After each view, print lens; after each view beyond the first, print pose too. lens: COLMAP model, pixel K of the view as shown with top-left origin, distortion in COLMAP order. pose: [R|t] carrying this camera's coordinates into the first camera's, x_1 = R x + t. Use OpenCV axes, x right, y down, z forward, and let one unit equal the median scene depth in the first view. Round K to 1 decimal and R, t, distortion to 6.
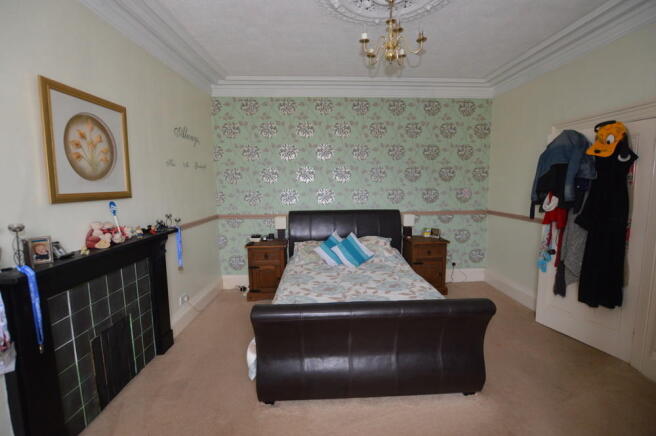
lens RADIAL K [[294.3, 0, 325.3], [0, 294.3, 213.4], [0, 0, 1]] dist [-0.025547, -0.000221]
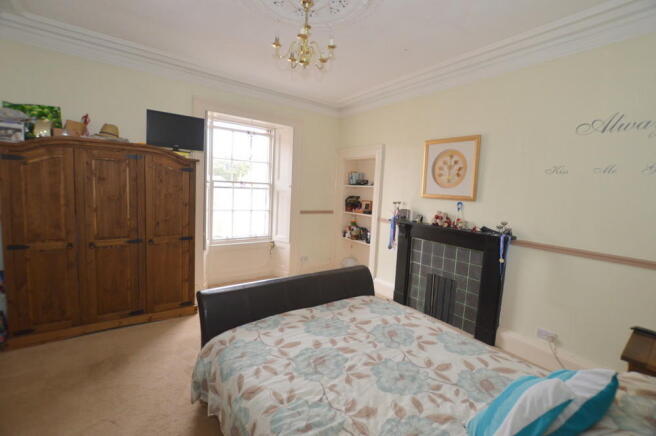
lens RADIAL K [[294.3, 0, 325.3], [0, 294.3, 213.4], [0, 0, 1]] dist [-0.025547, -0.000221]
pose [[-0.827546, 0.020769, -0.561014, 0.646762], [-0.094679, 0.979838, 0.175934, -0.168663], [0.553357, 0.198710, -0.808895, 1.697416]]
